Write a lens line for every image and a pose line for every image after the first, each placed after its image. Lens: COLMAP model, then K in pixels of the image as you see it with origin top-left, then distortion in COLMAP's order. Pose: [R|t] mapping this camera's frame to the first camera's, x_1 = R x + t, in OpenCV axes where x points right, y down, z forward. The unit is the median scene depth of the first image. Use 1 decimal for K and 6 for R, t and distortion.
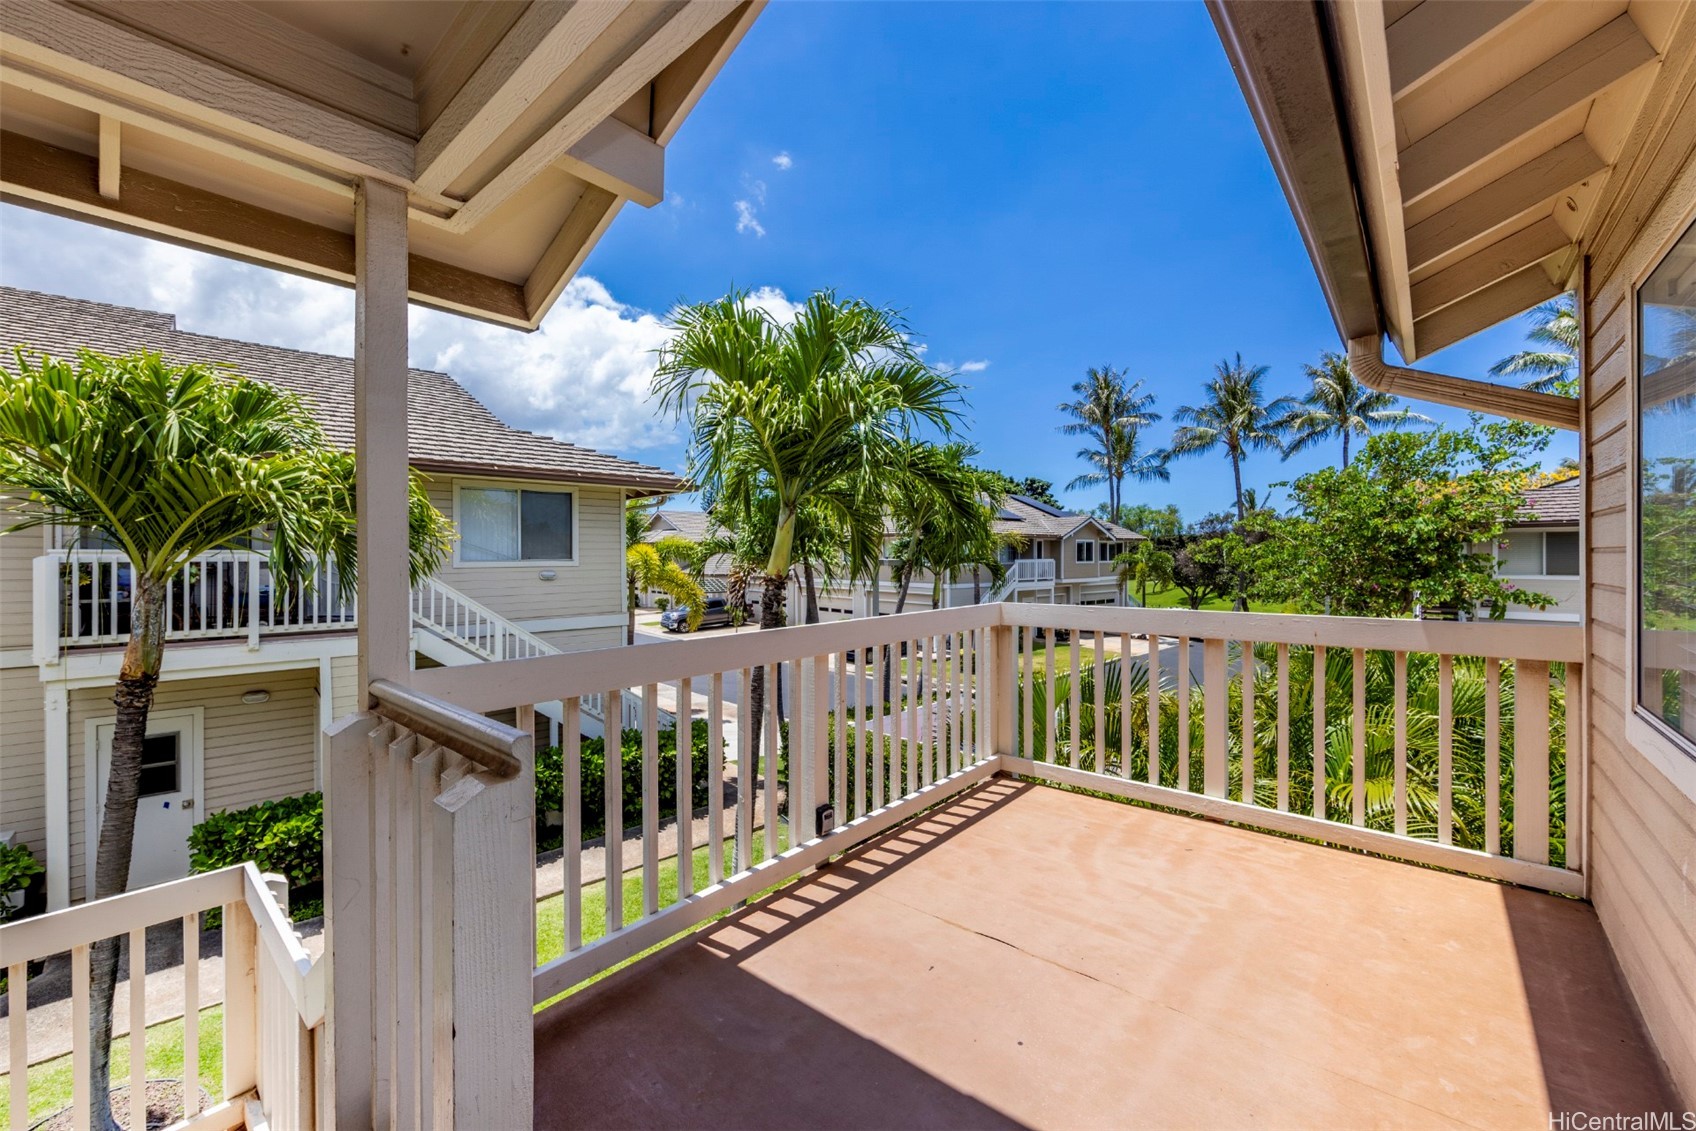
lens RADIAL K [[669.6, 0, 849.4], [0, 669.6, 556.5], [0, 0, 1]] dist [0.000651, 0.000145]
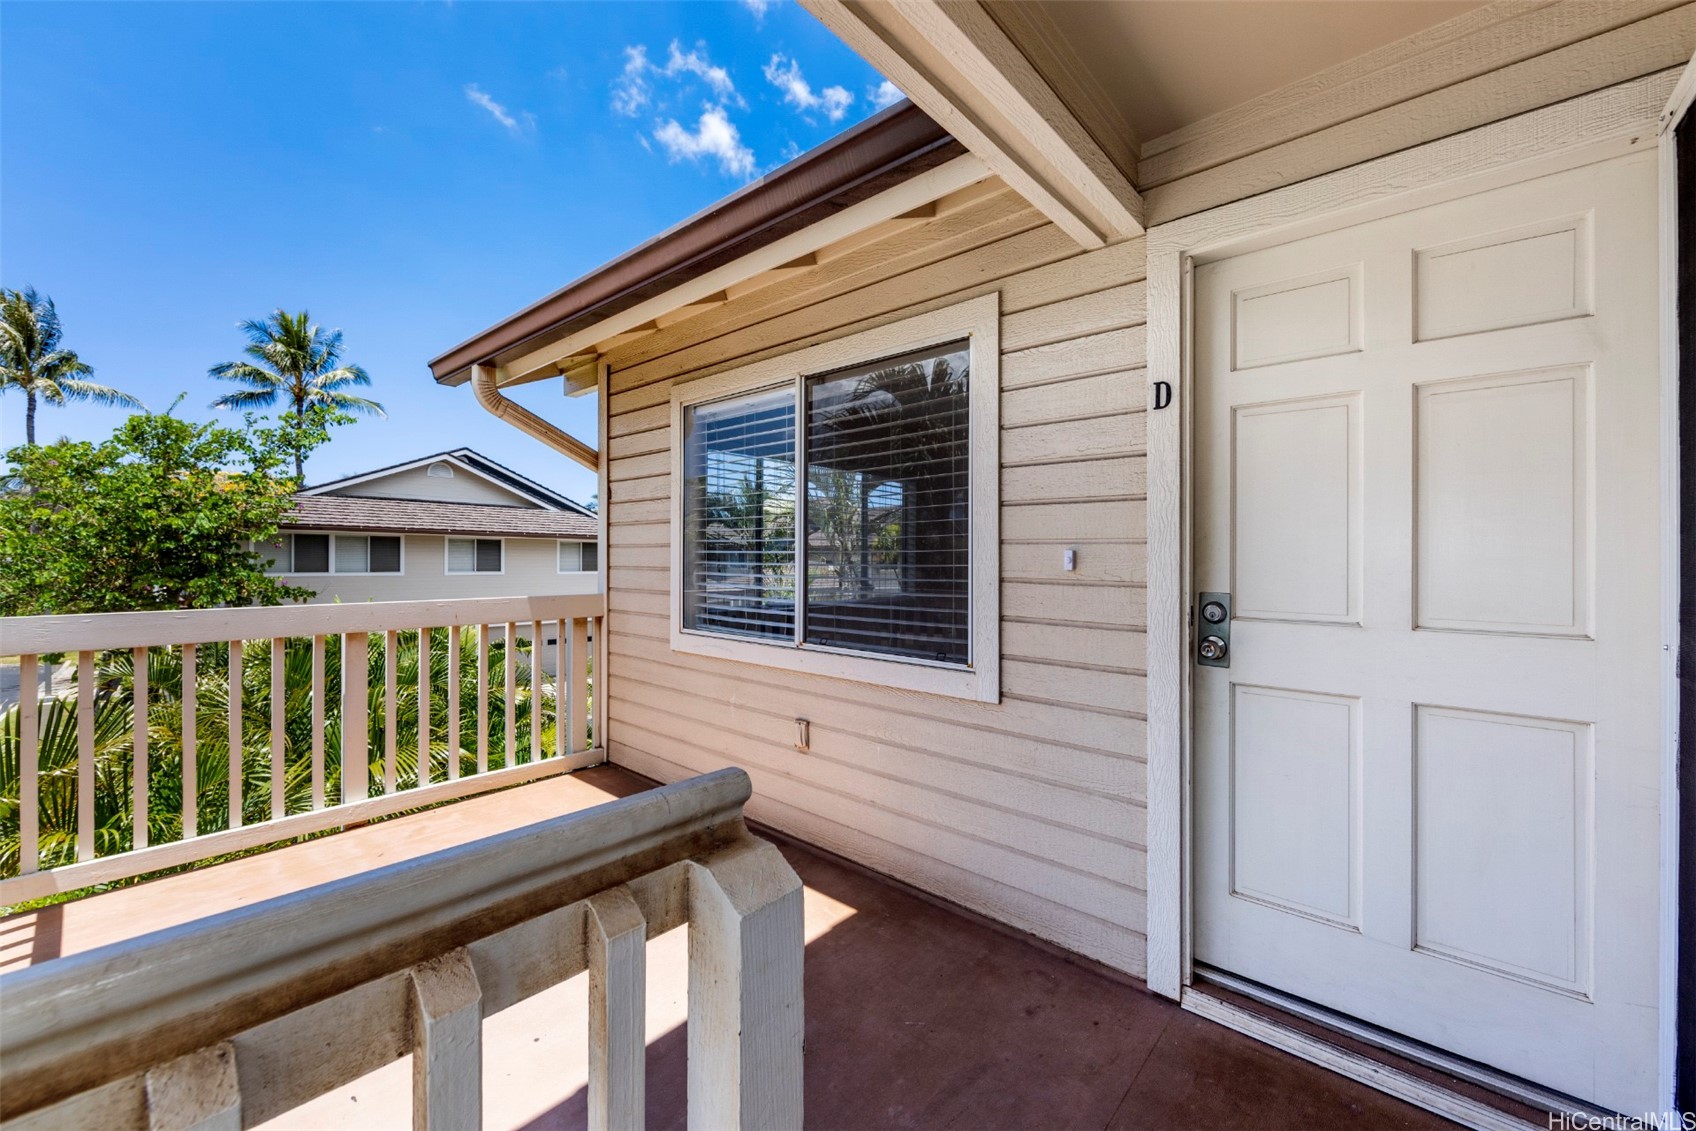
lens RADIAL K [[669.6, 0, 849.4], [0, 669.6, 568.1], [0, 0, 1]] dist [0.000651, 0.000145]
pose [[0.007583, -0.007676, 0.999942, -0.089911], [-0.008614, 0.999933, 0.007741, 0.004213], [-0.999934, -0.008672, 0.007516, 0.070139]]
